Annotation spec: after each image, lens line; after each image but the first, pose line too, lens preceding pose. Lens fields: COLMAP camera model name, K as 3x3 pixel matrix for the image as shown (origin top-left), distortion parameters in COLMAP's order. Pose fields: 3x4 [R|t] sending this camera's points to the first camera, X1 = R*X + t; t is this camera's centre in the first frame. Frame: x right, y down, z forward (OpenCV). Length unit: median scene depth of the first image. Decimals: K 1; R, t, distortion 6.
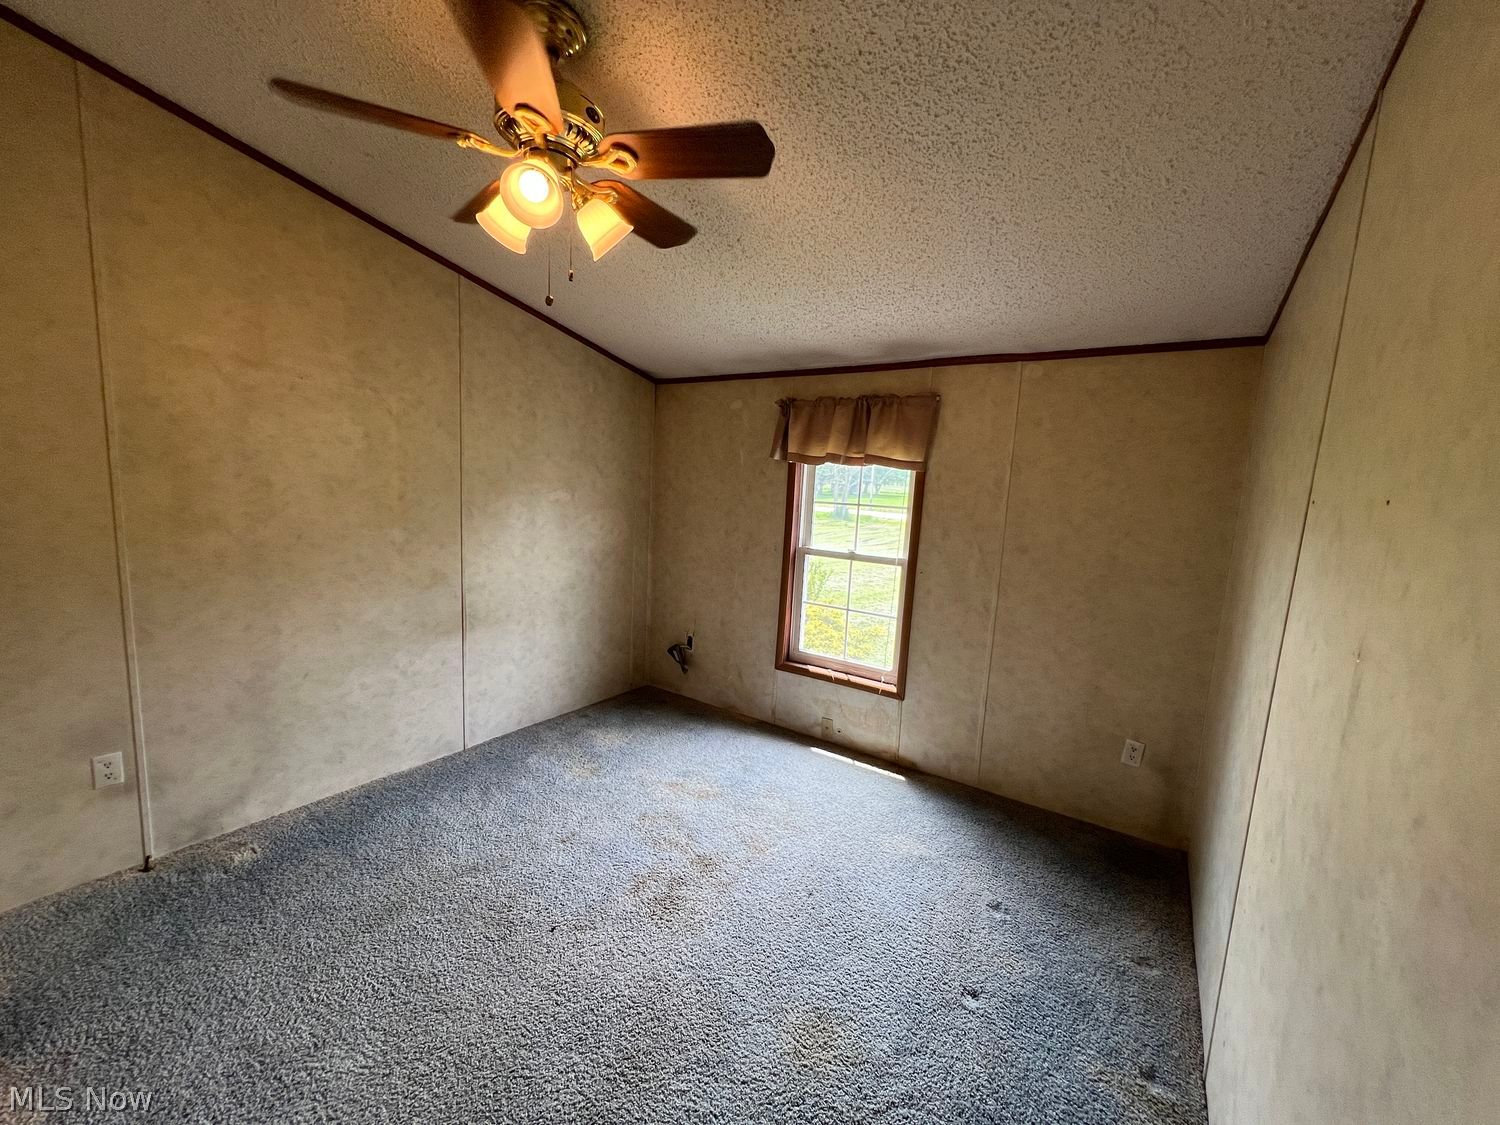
lens RADIAL K [[599.4, 0, 748.1], [0, 599.4, 565.2], [0, 0, 1]] dist [-0.001575, 0.000238]
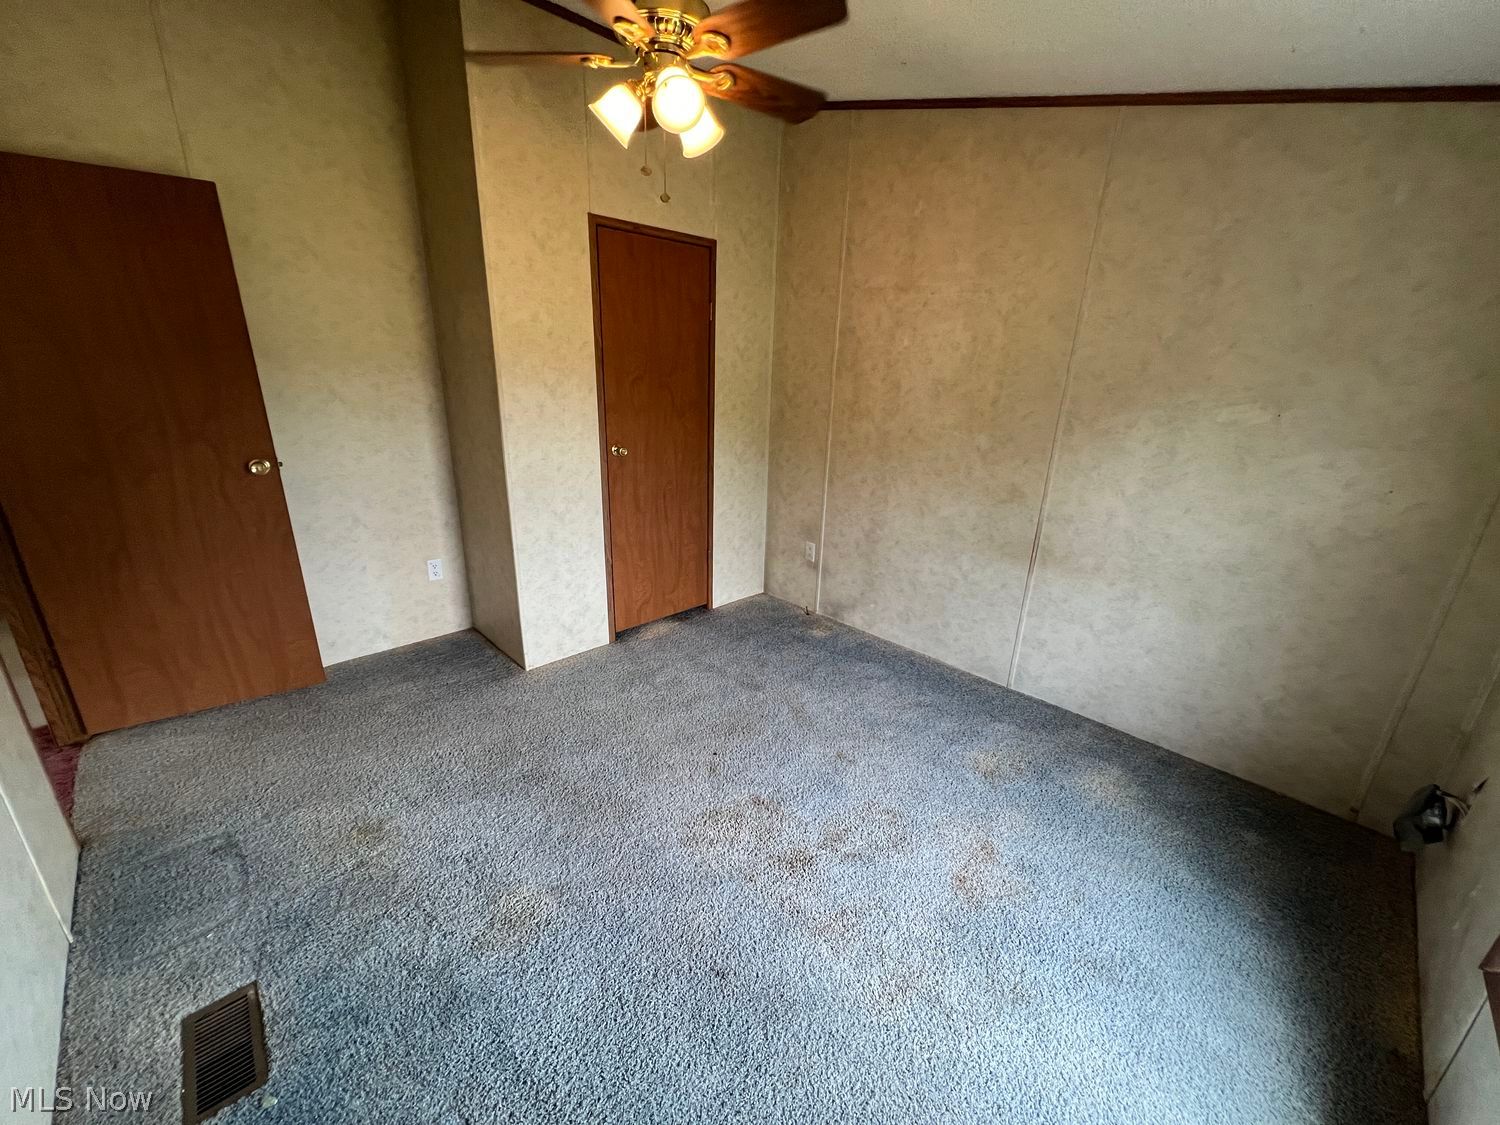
lens RADIAL K [[599.4, 0, 748.1], [0, 599.4, 565.2], [0, 0, 1]] dist [-0.001575, 0.000238]
pose [[-0.196478, 0.253065, -0.947288, 0.469549], [-0.177495, 0.940978, 0.288194, -0.070388], [0.964309, 0.224763, -0.139964, 0.765937]]
